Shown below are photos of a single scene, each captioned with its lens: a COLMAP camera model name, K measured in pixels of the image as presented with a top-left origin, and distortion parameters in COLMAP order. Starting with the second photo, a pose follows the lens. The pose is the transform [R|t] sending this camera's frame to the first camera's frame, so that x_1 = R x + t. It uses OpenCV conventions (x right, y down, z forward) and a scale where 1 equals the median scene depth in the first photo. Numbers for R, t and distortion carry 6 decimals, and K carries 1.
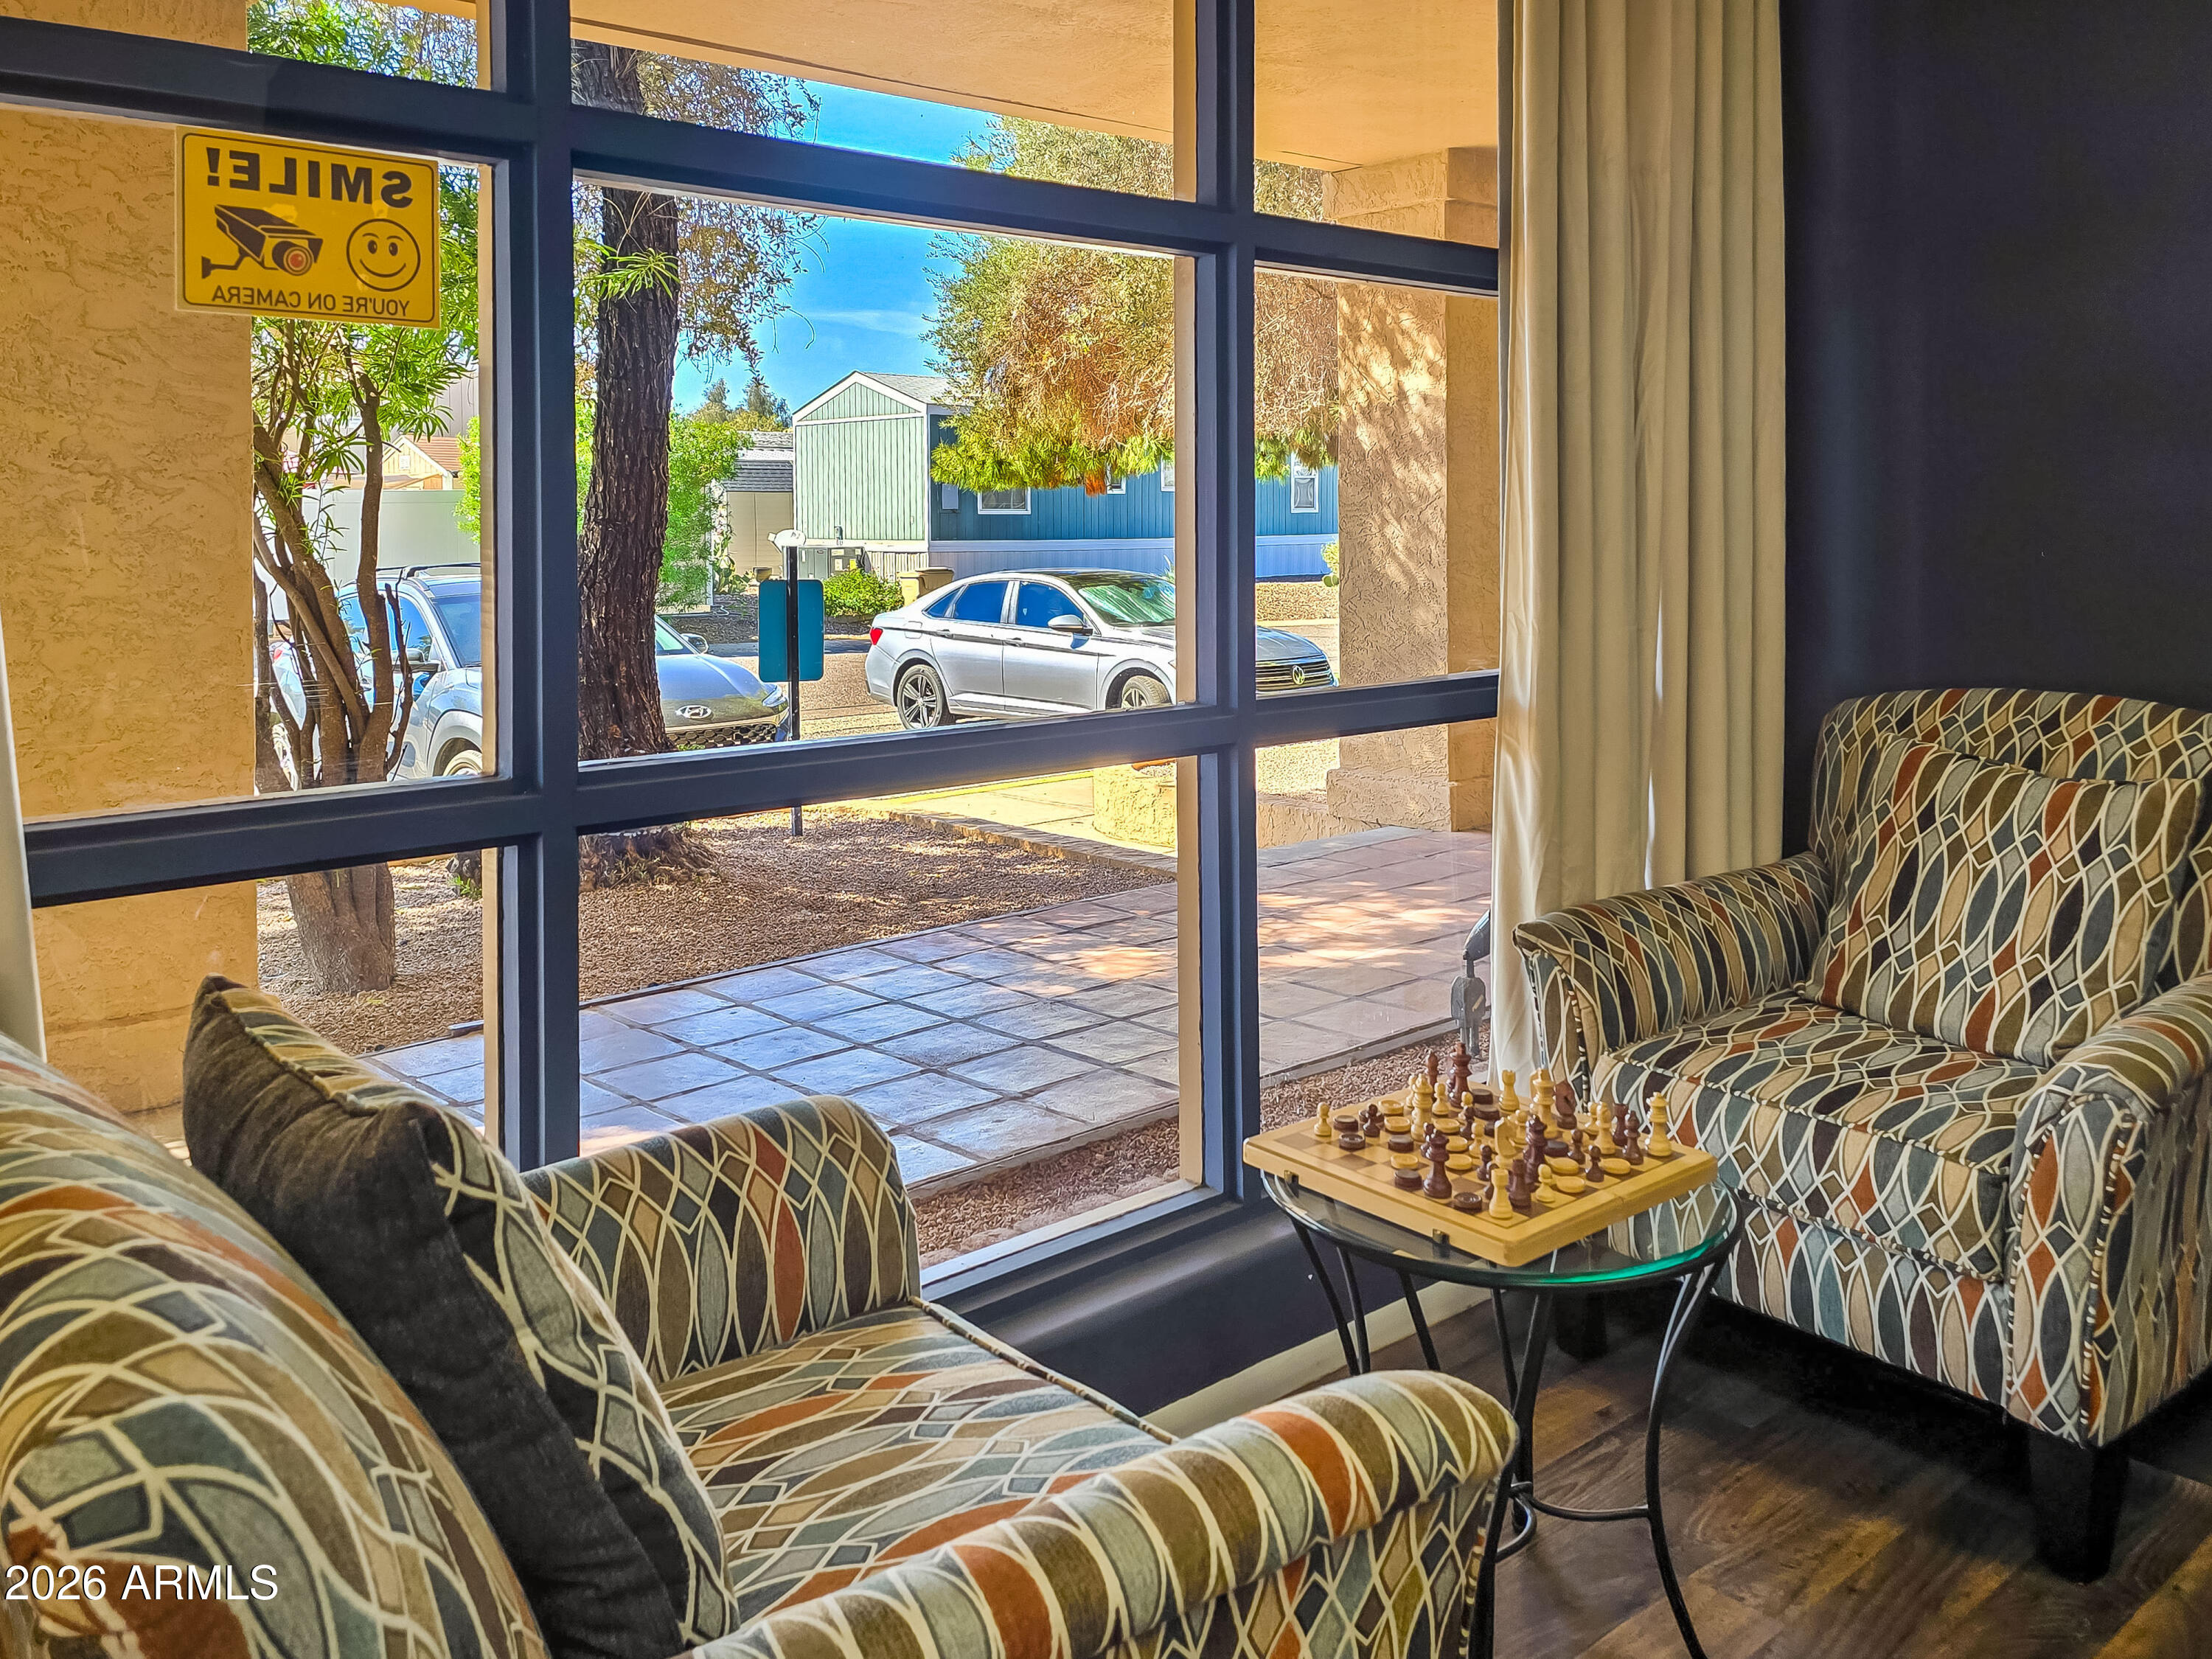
lens RADIAL K [[1757.8, 0, 1106.0], [0, 1757.8, 829.5], [0, 0, 1]] dist [0.043739, -0.004138]
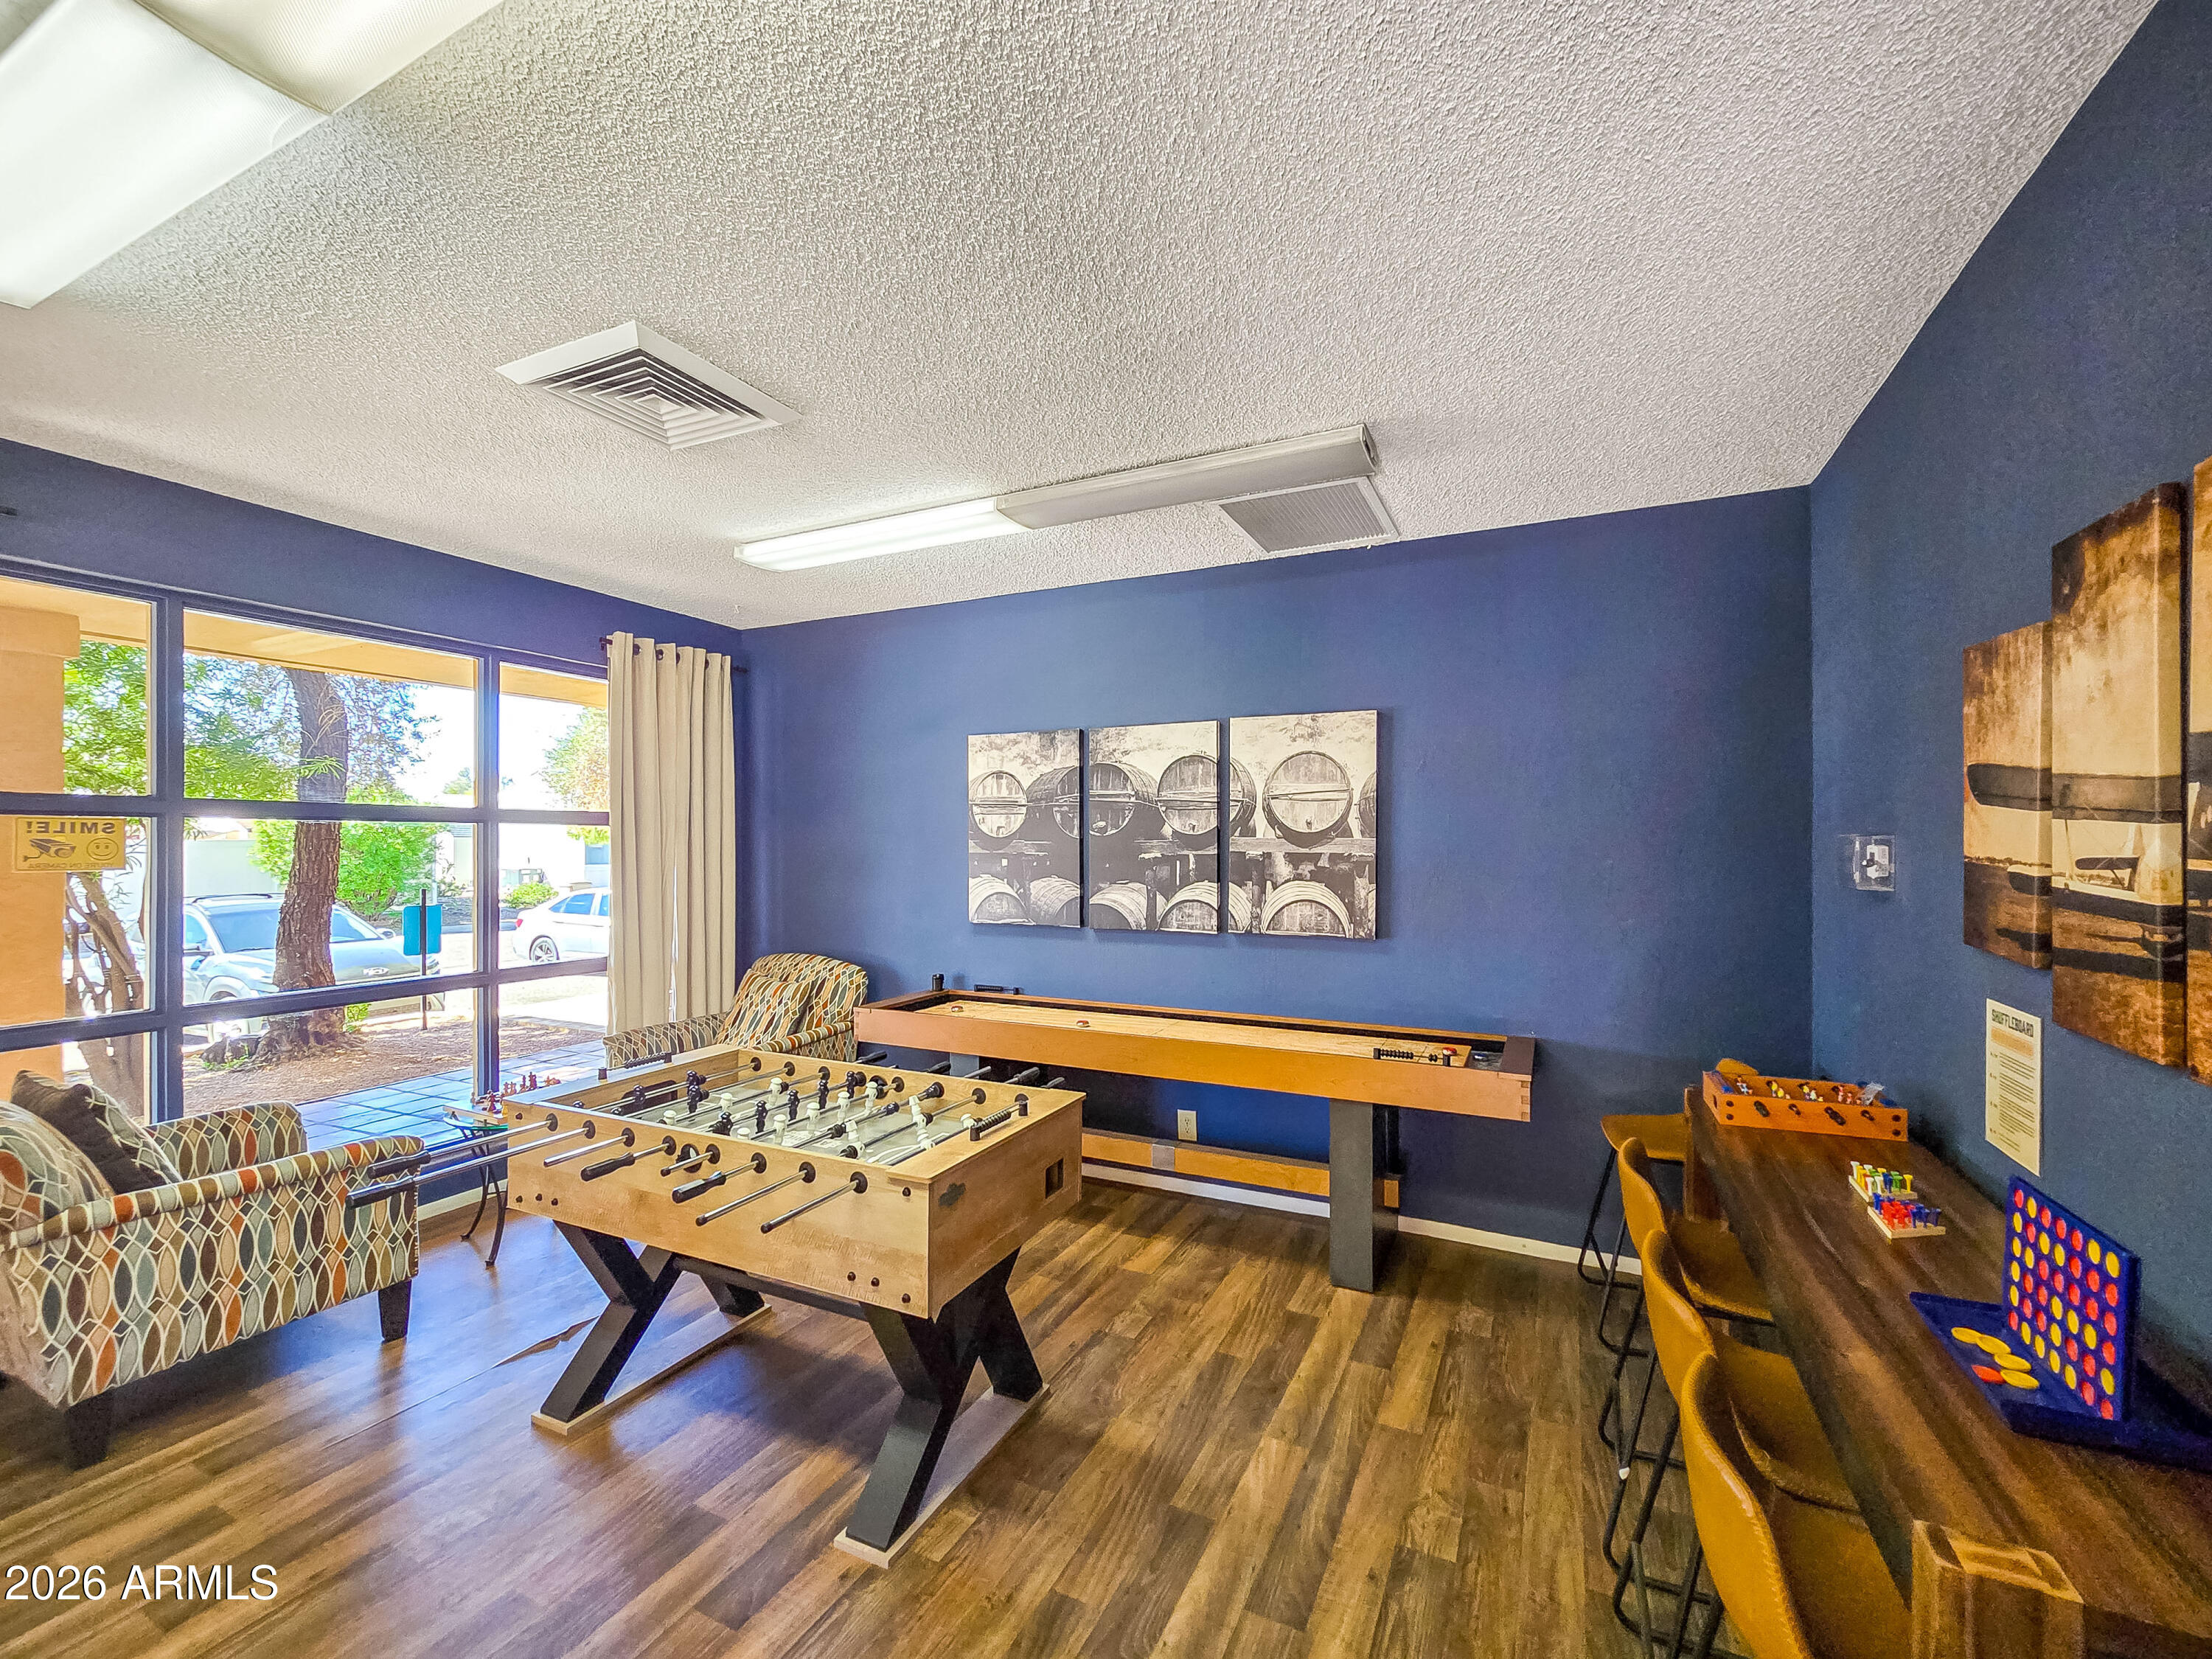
lens RADIAL K [[911.0, 0, 1108.7], [0, 911.0, 943.6], [0, 0, 1]] dist [0.000534, 0.000366]
pose [[0.923549, -0.037001, 0.381690, 0.631583], [0.062495, 0.996550, -0.054609, 0.046302], [-0.378353, 0.074288, 0.922676, -1.181795]]
